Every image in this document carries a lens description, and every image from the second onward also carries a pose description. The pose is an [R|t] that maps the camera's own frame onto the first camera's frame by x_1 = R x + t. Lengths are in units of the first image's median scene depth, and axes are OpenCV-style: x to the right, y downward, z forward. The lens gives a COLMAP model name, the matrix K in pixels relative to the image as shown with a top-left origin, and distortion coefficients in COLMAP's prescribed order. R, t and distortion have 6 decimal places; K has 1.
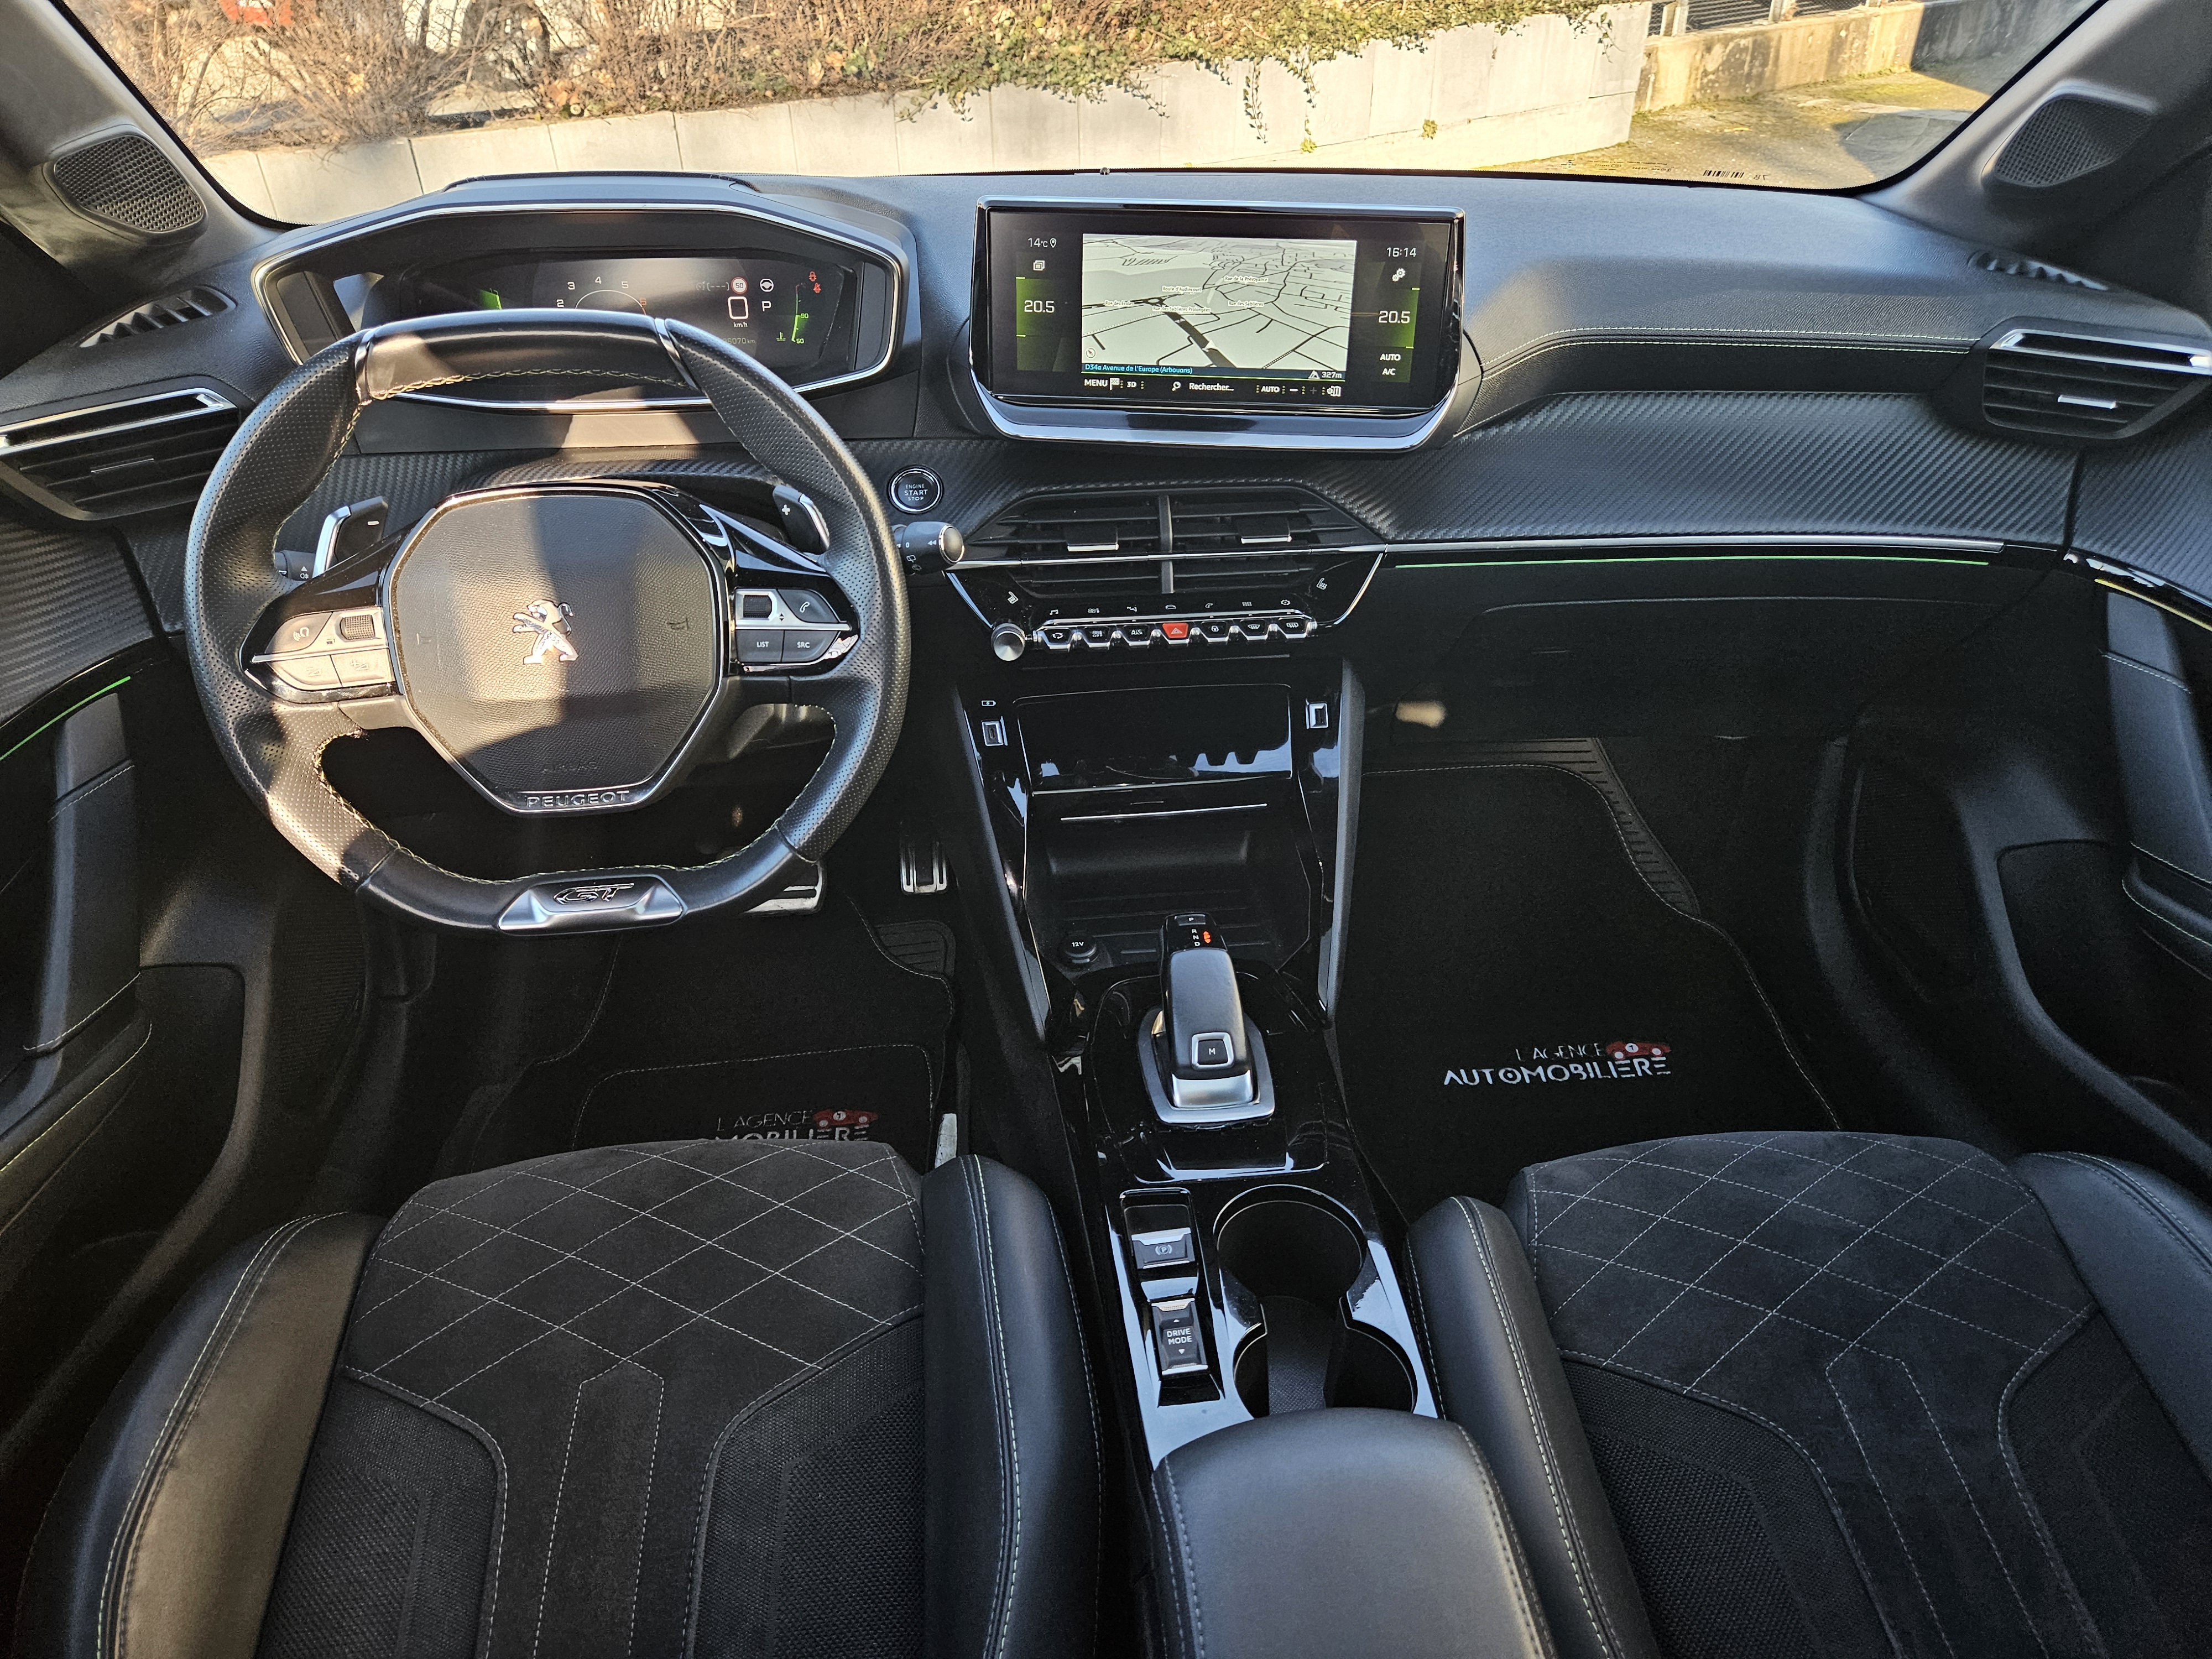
lens RADIAL K [[1459.2, 0, 1117.5], [0, 1459.2, 831.1], [0, 0, 1]] dist [0.055177, -0.044345]
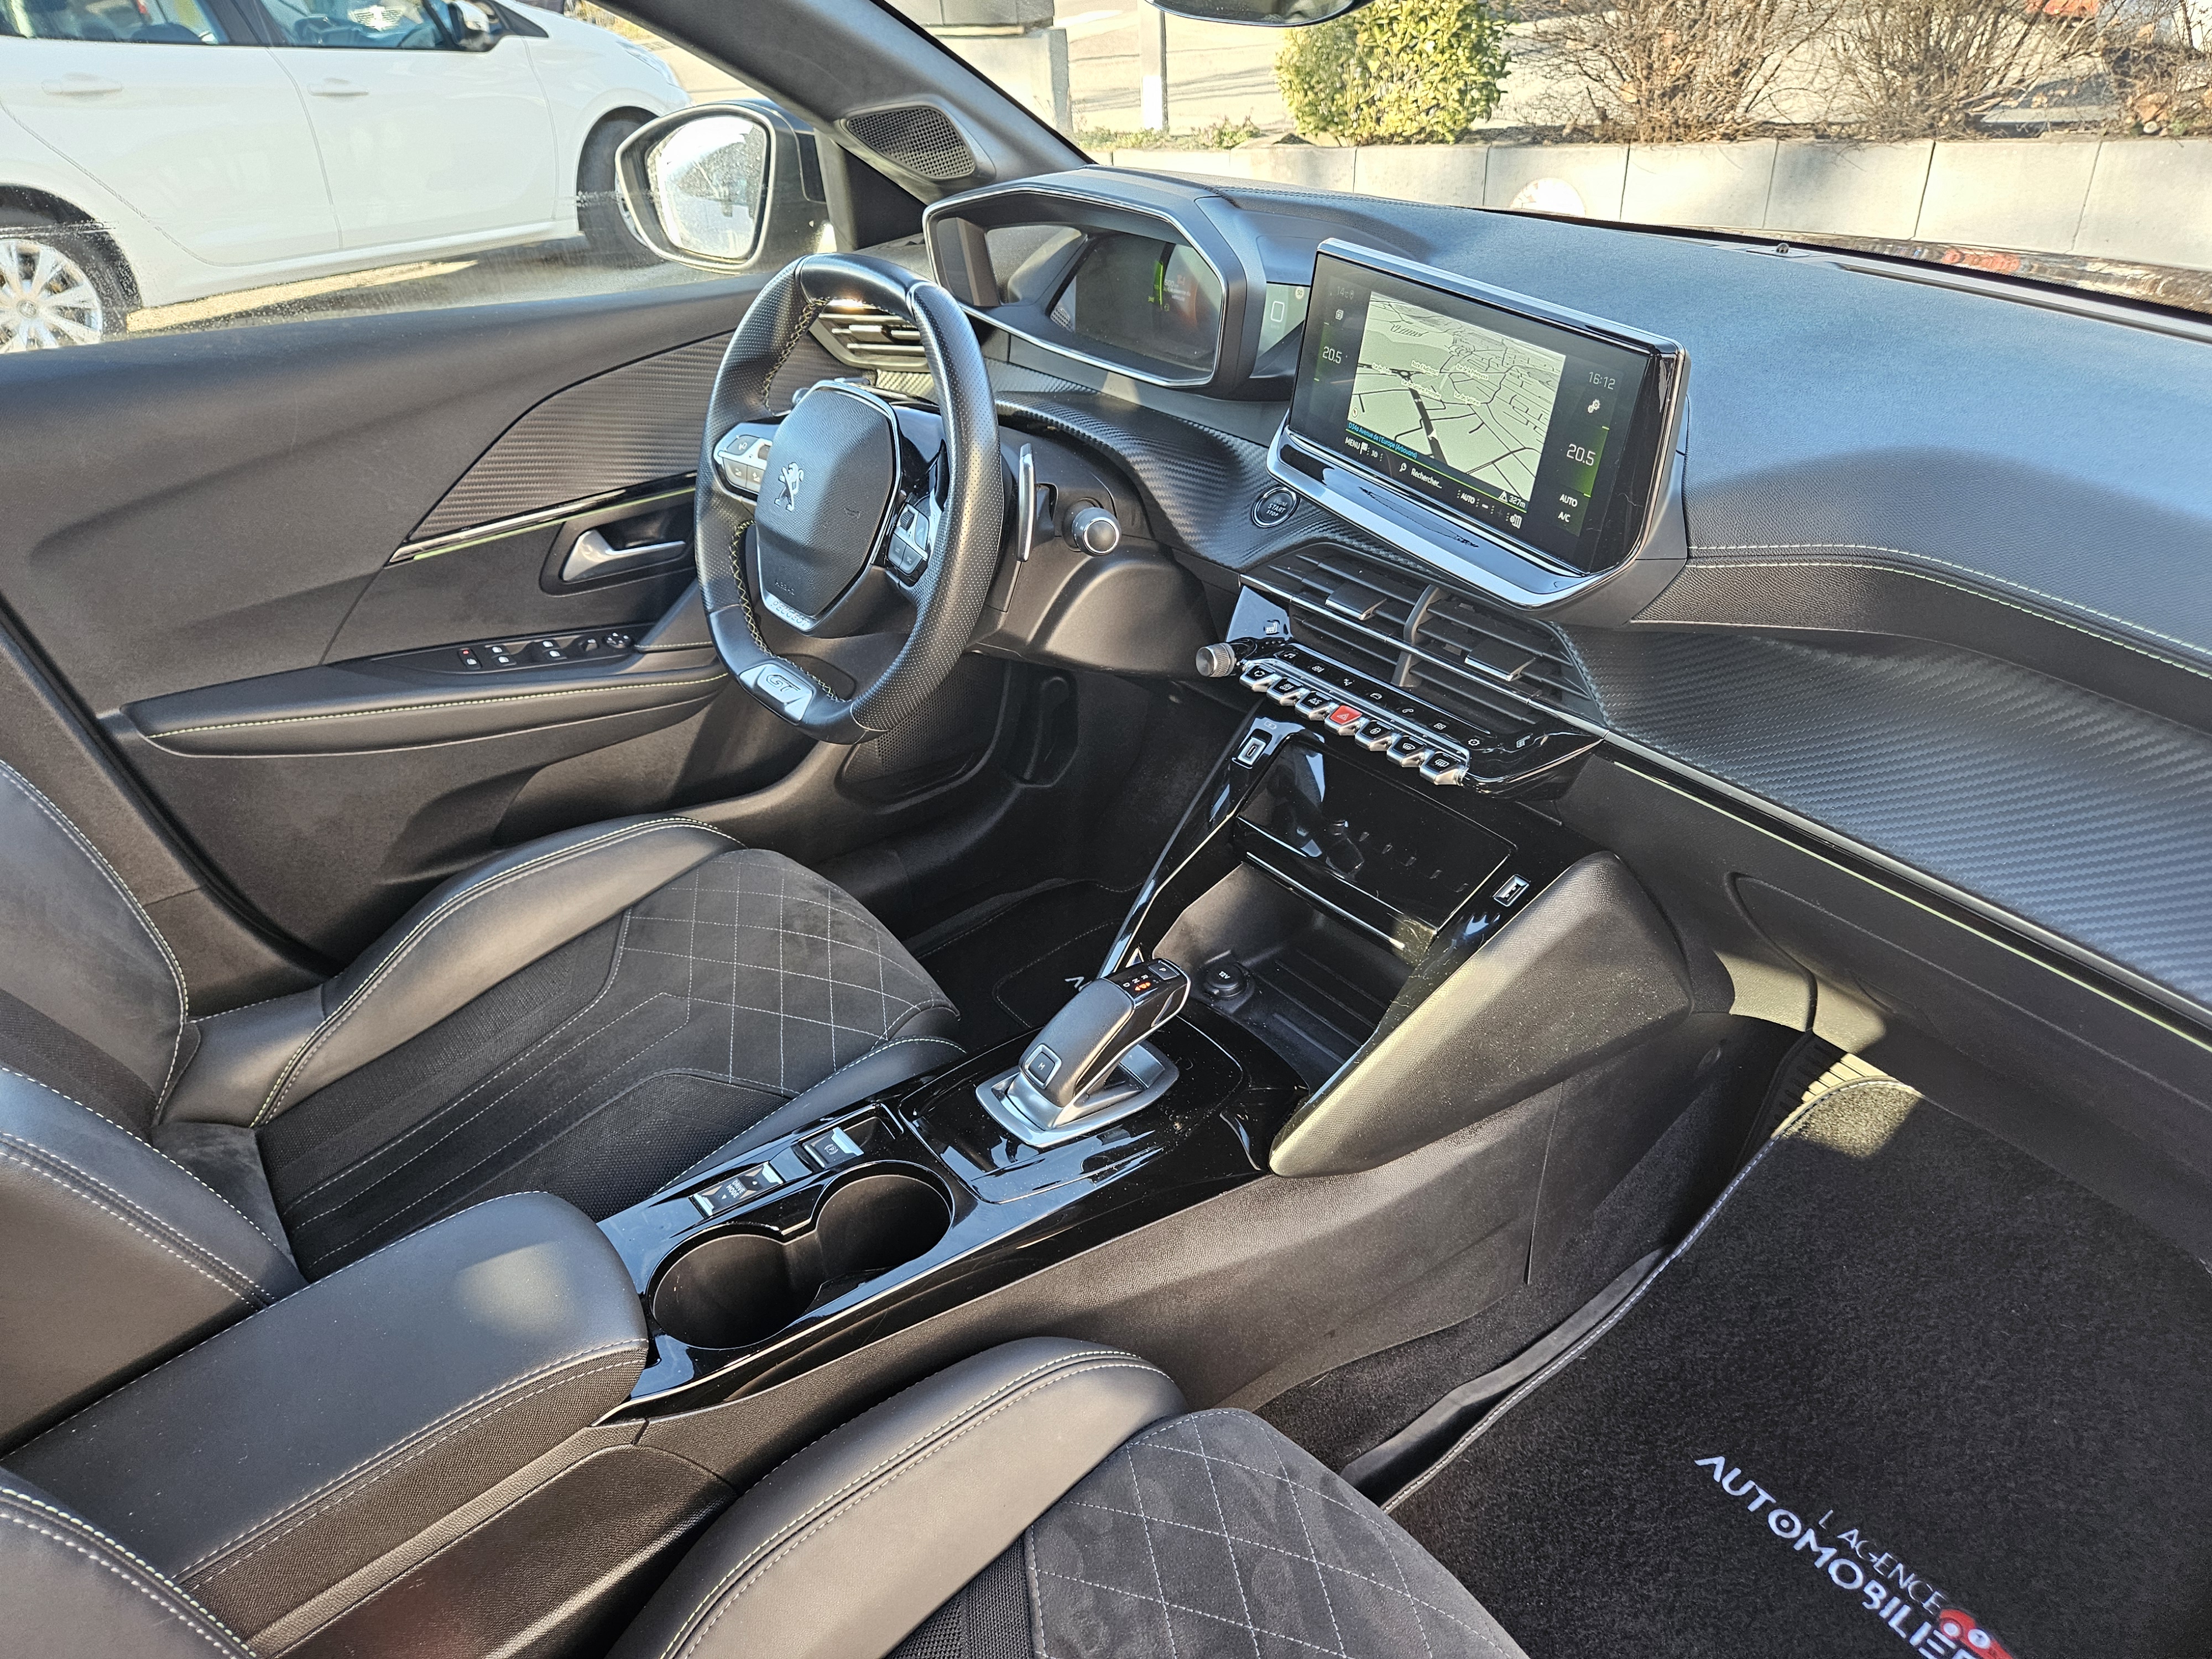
lens RADIAL K [[1470.6, 0, 1104.2], [0, 1470.6, 837.1], [0, 0, 1]] dist [0.057485, -0.050542]
pose [[0.525900, 0.444105, -0.725396, 0.721029], [-0.437682, 0.872576, 0.216899, -0.218901], [0.729290, 0.203426, 0.653265, 0.297335]]
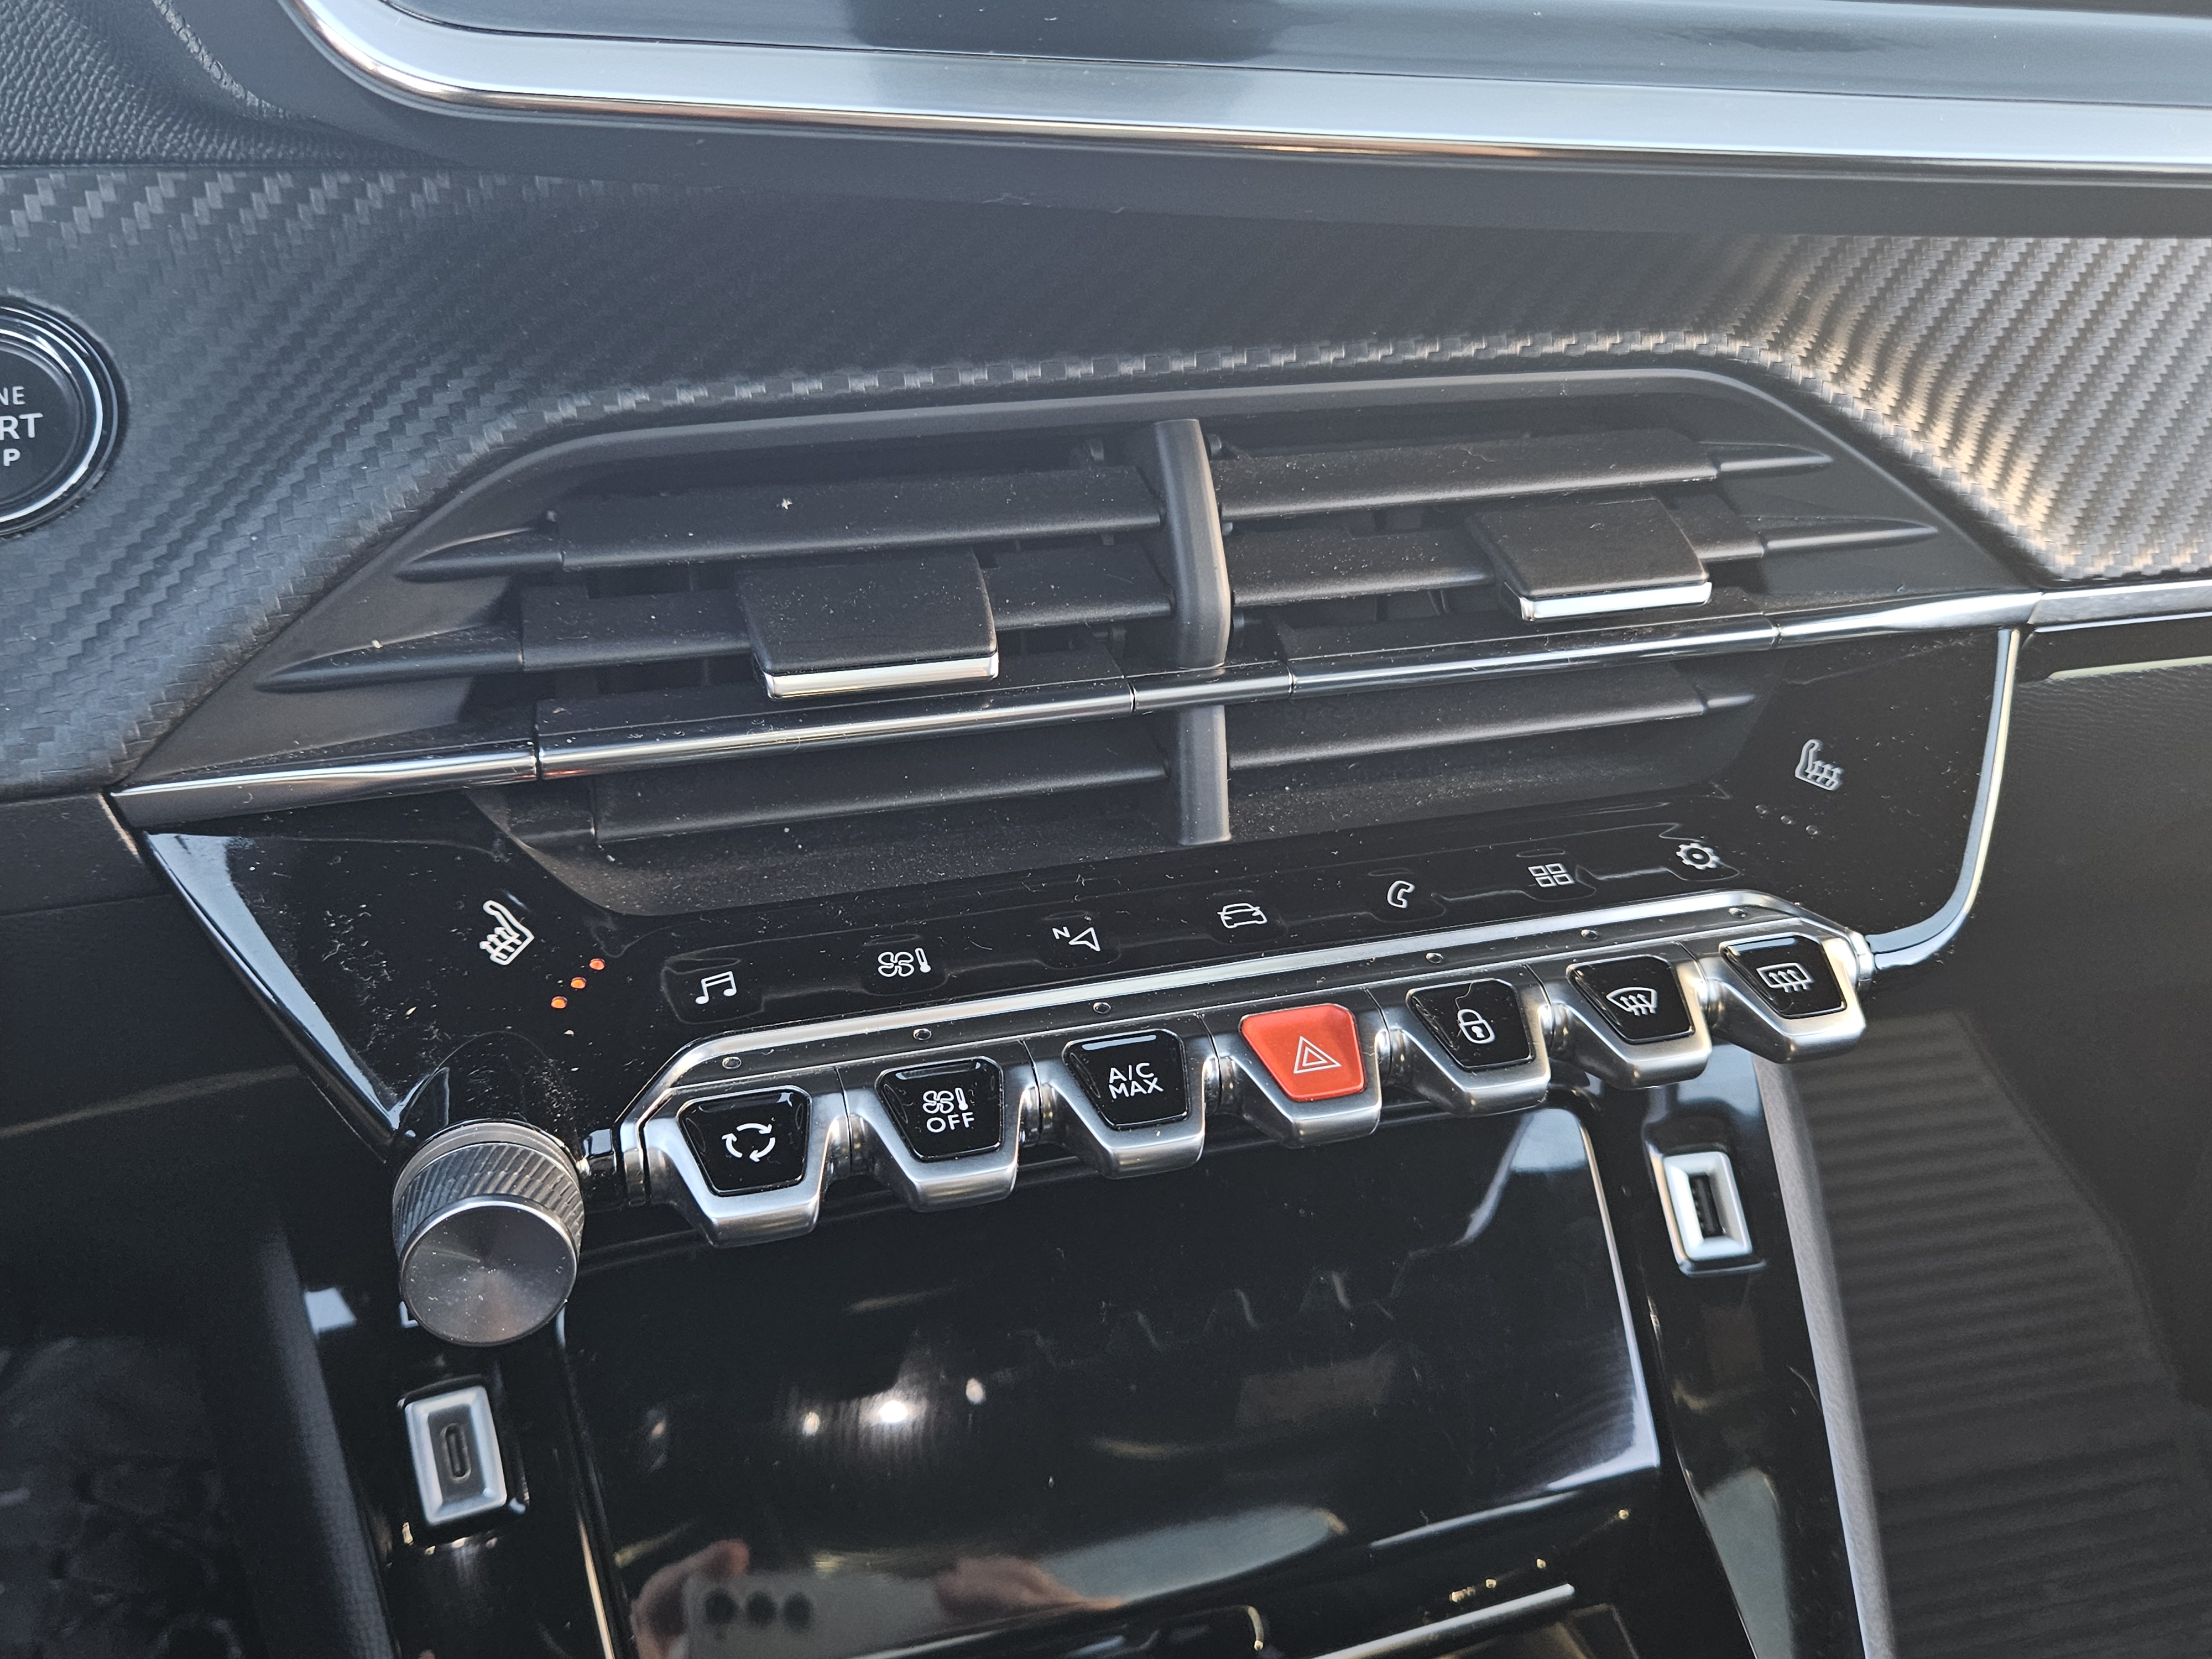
lens RADIAL K [[1920.3, 0, 1106.0], [0, 1920.3, 829.5], [0, 0, 1]] dist [0.049602, -0.002257]
pose [[0.979390, -0.062312, 0.192127, -0.043306], [0.061360, 0.998056, 0.010903, -0.184782], [-0.192433, 0.001111, 0.981310, 0.770349]]
